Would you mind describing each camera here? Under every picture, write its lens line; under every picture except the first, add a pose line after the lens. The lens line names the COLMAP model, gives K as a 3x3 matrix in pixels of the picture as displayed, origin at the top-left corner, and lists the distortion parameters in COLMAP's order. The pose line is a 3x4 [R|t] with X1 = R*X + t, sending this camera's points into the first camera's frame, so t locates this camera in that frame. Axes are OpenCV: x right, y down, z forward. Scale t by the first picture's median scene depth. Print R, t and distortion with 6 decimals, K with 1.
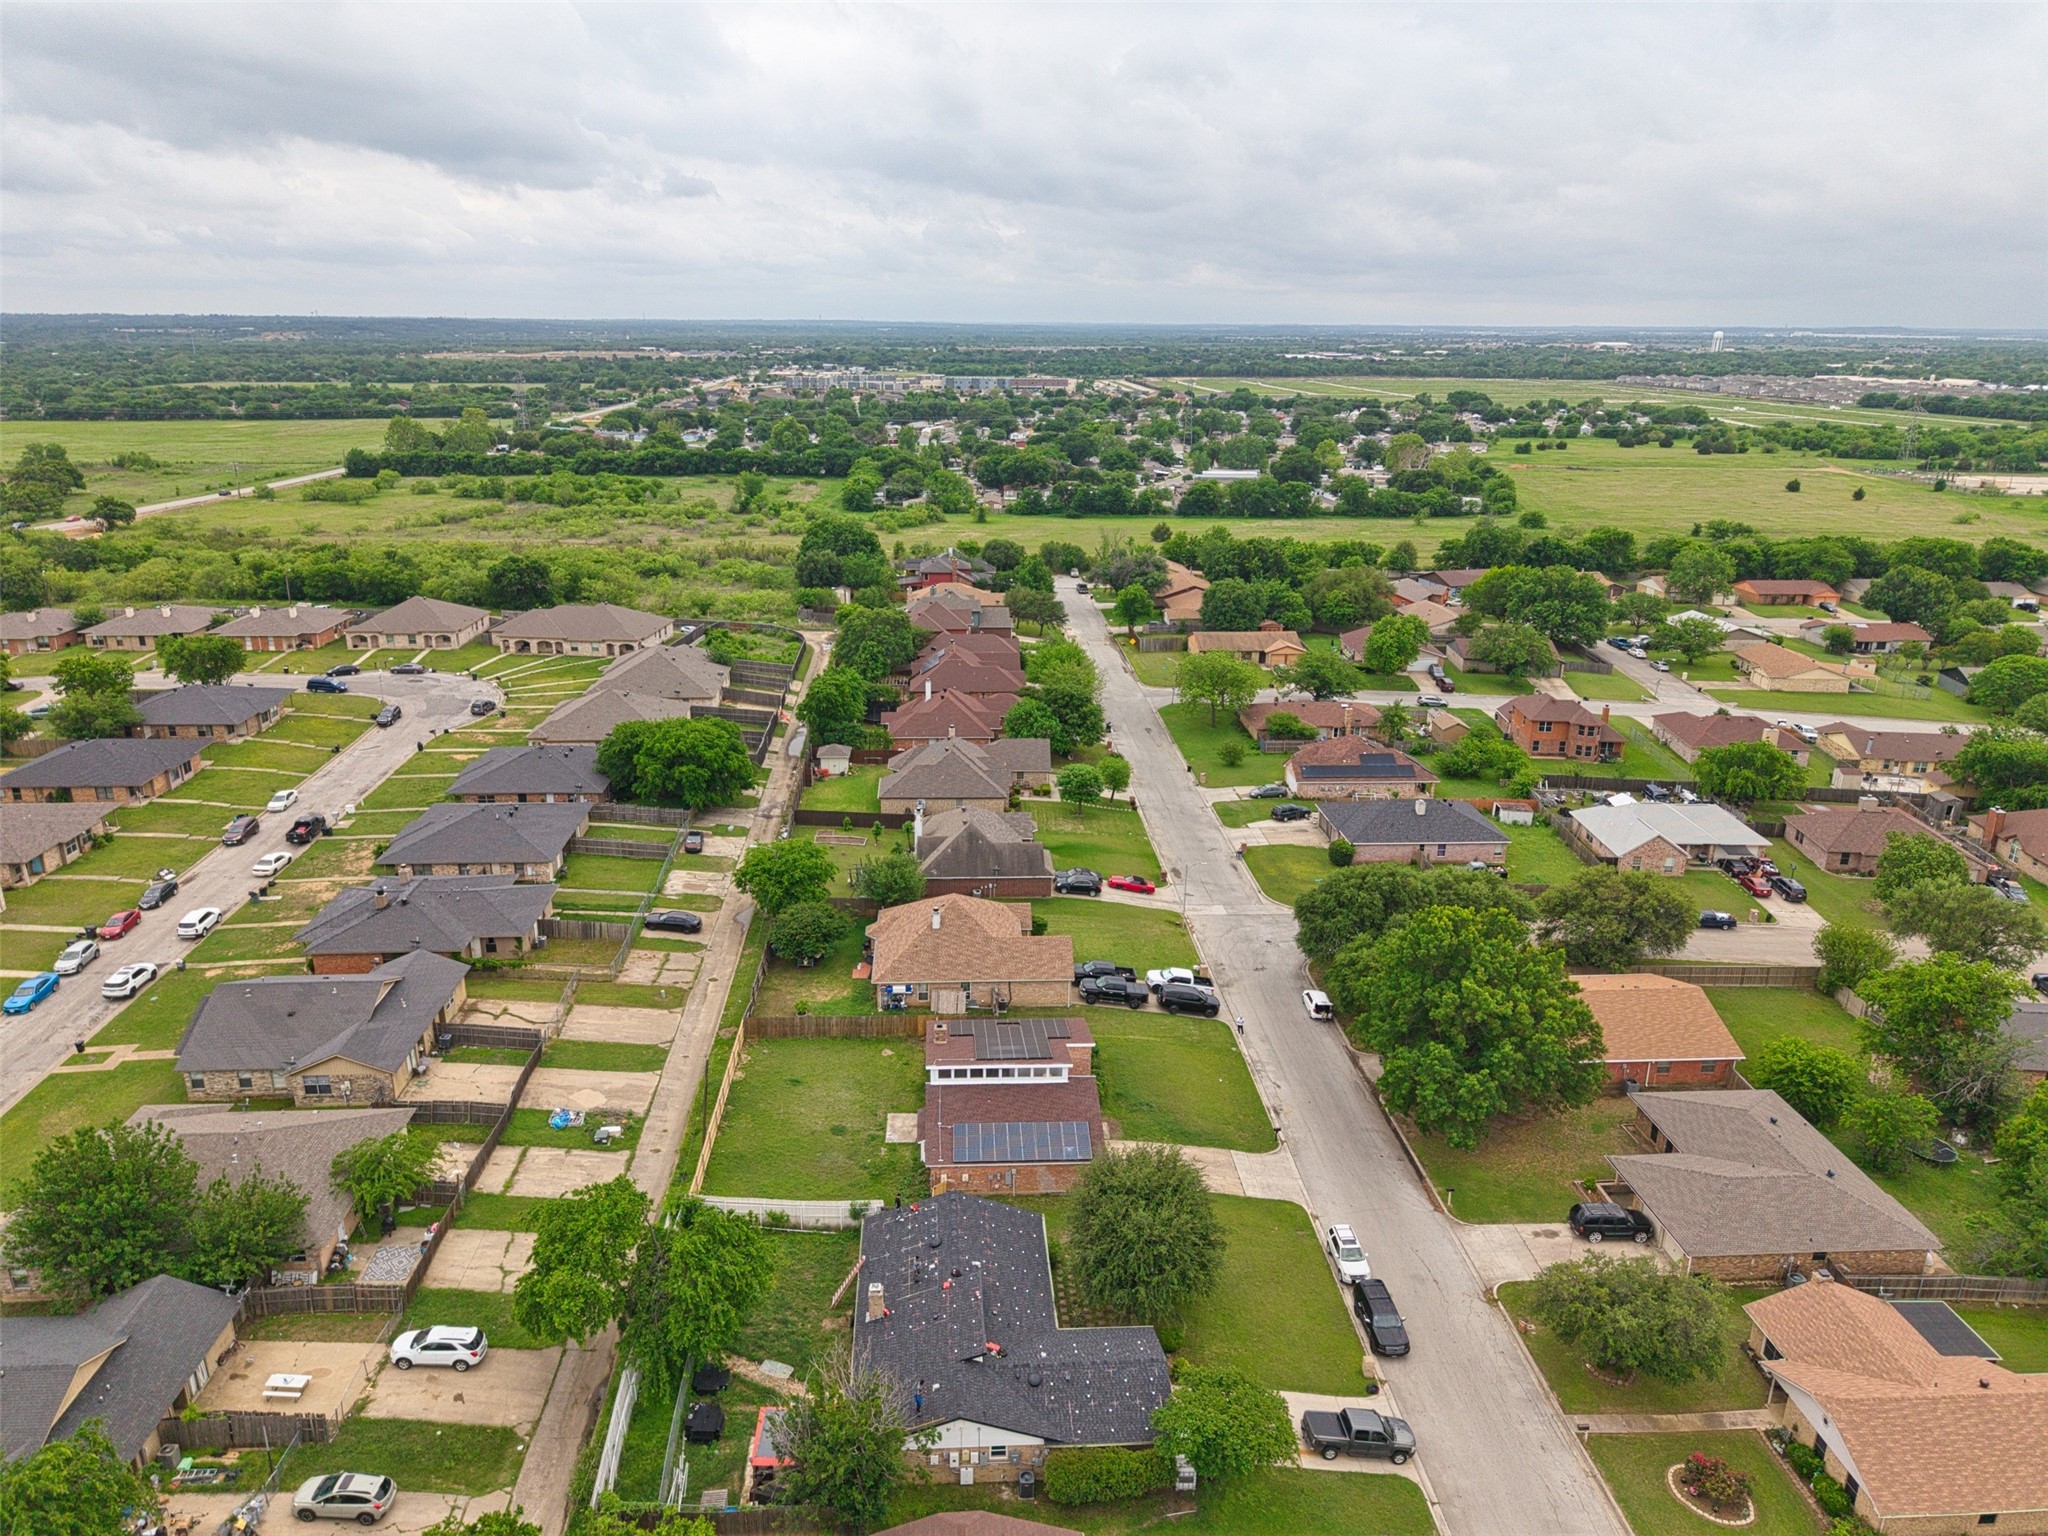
lens RADIAL K [[1398.4, 0, 1025.1], [0, 1398.4, 669.7], [0, 0, 1]] dist [0.100200, -0.138180]
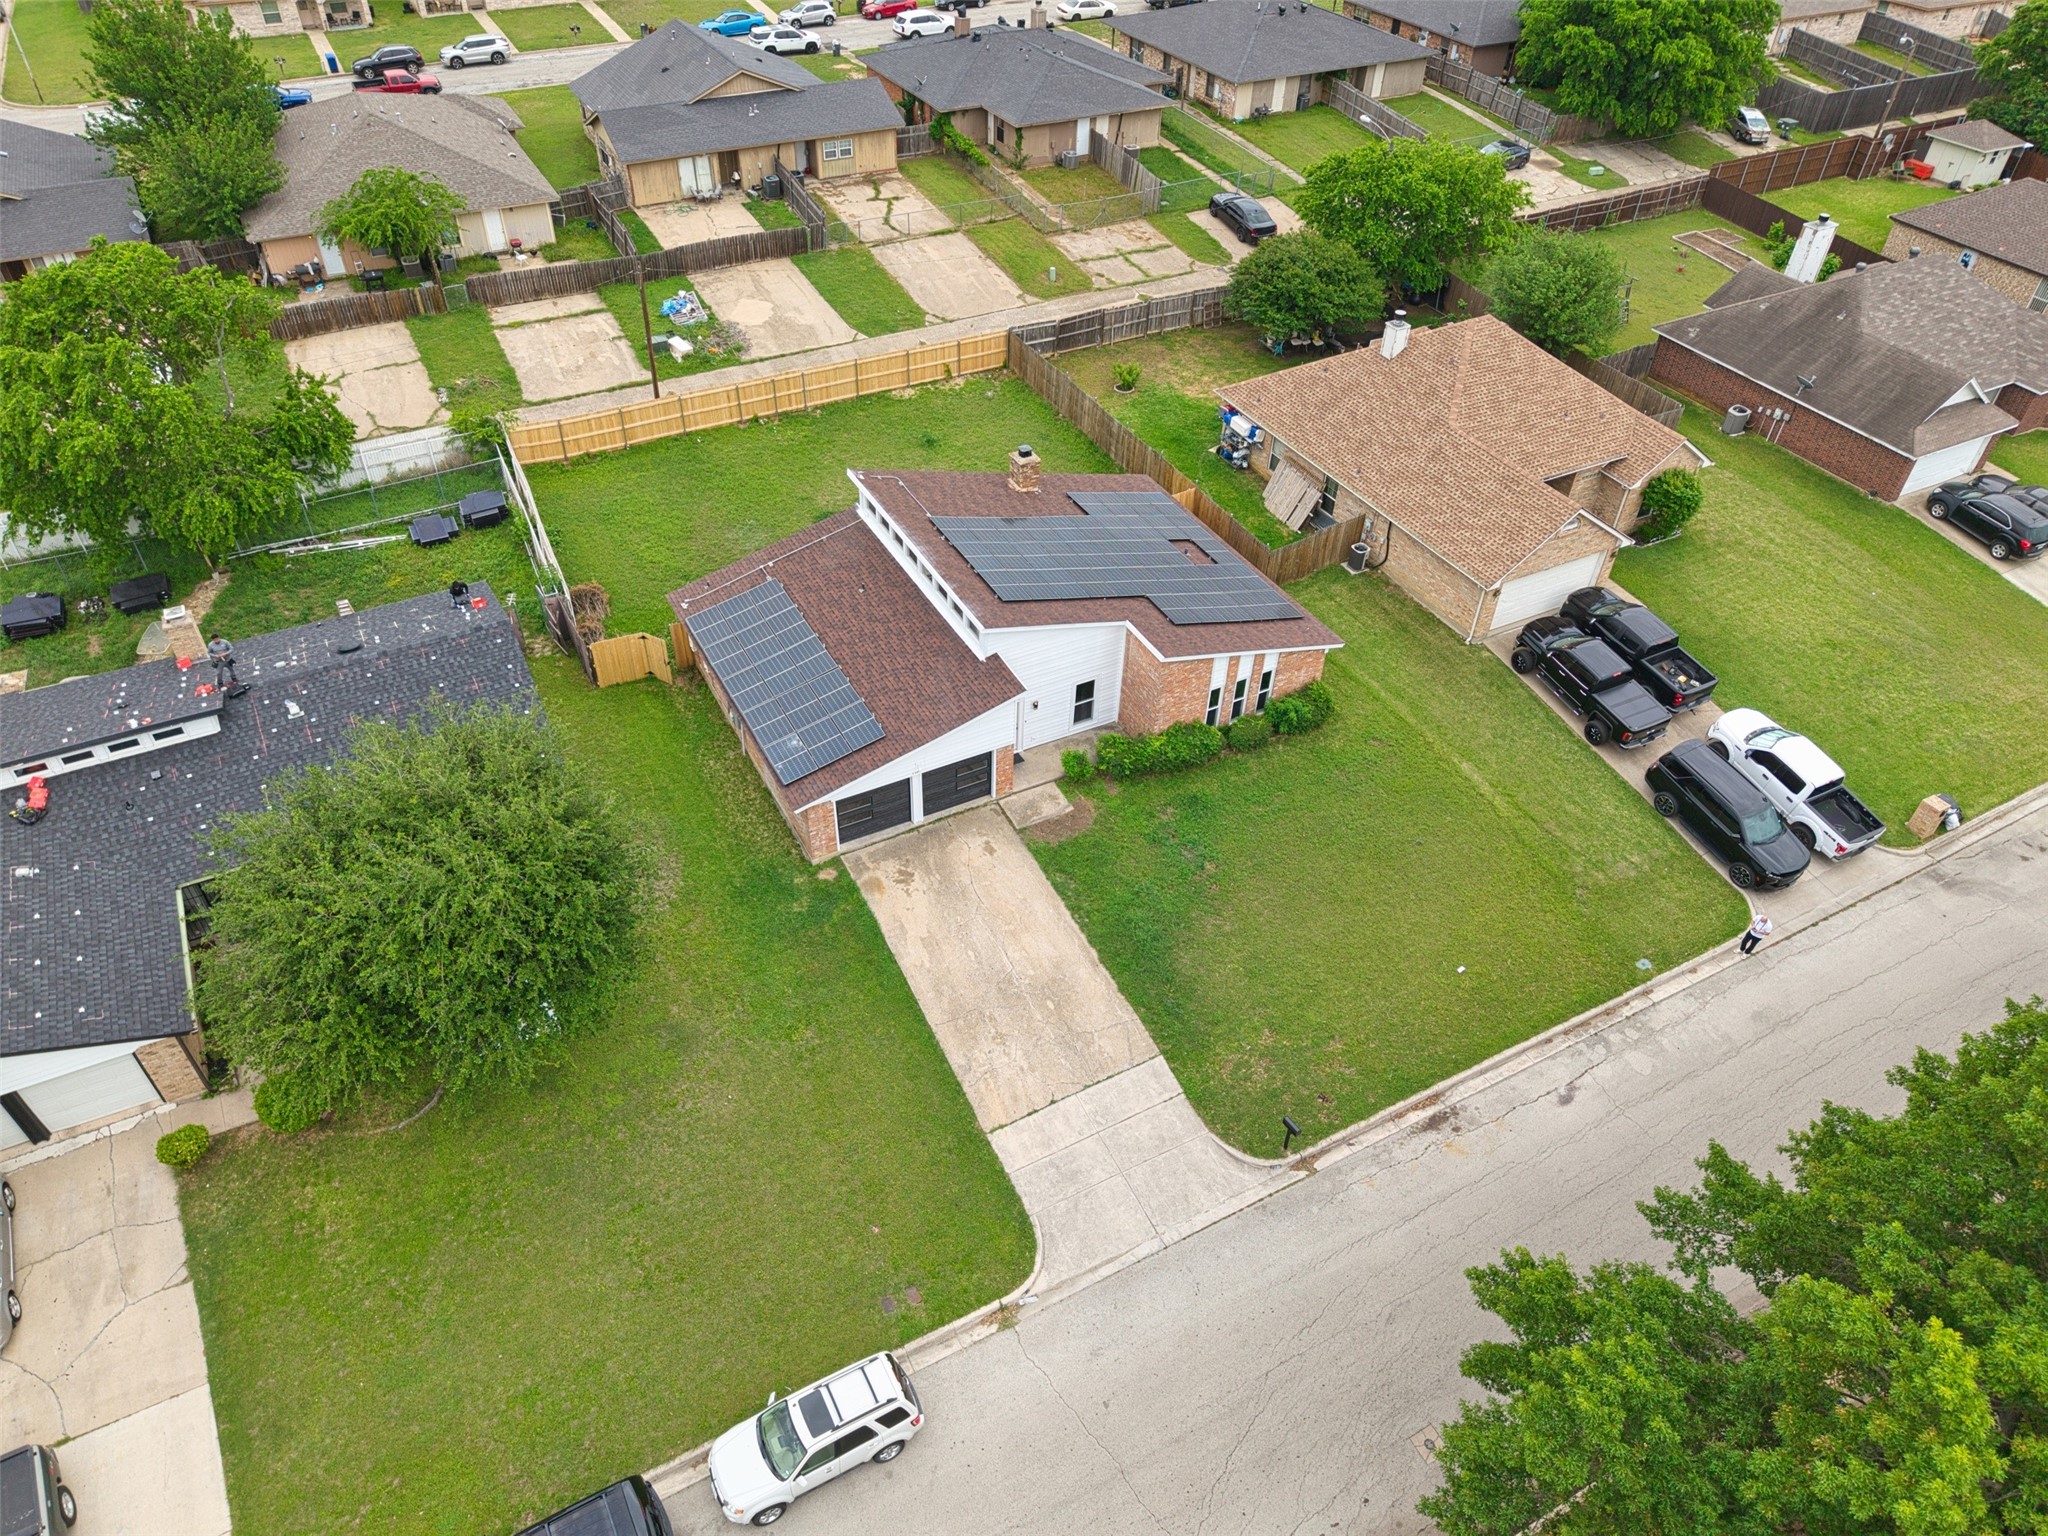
lens RADIAL K [[1373.4, 0, 1021.9], [0, 1373.4, 757.7], [0, 0, 1]] dist [0.033019, -0.033000]
pose [[0.414864, 0.592654, -0.690398, 0.281418], [-0.238676, 0.803089, 0.545969, 0.068850], [0.878021, -0.061722, 0.474625, 0.666143]]
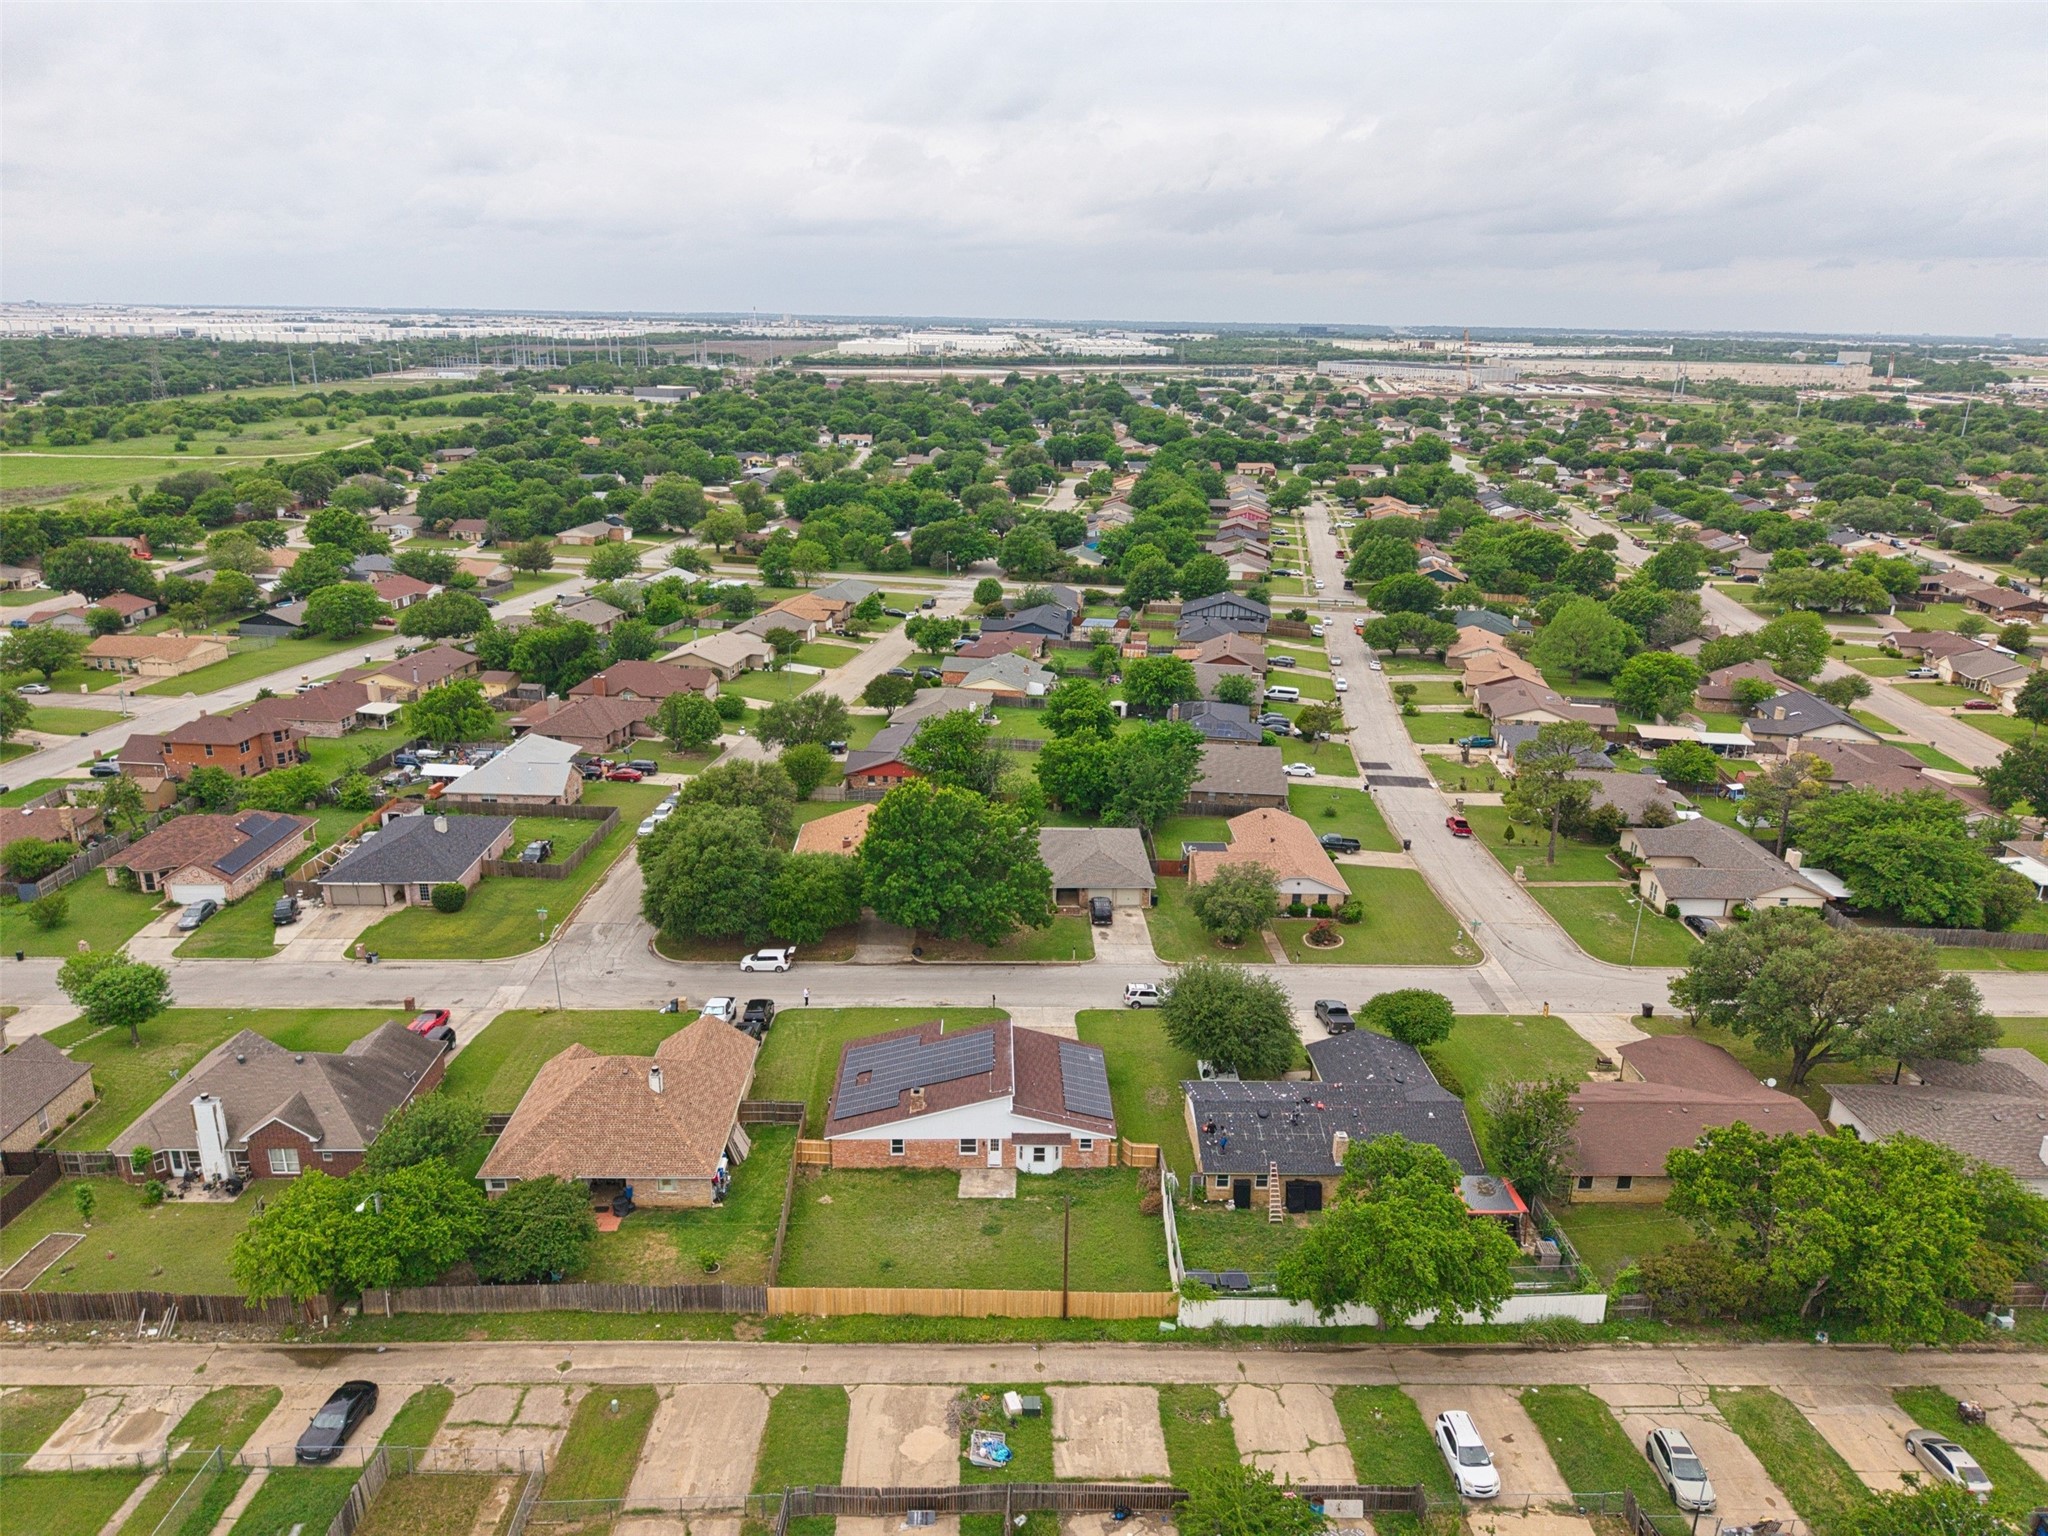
lens RADIAL K [[1377.2, 0, 1027.9], [0, 1377.2, 730.3], [0, 0, 1]] dist [0.059872, -0.089011]
pose [[0.035843, -0.292715, 0.955528, -0.714973], [0.224447, 0.934073, 0.277724, -0.162127], [-0.973827, 0.204511, 0.099179, 0.691161]]
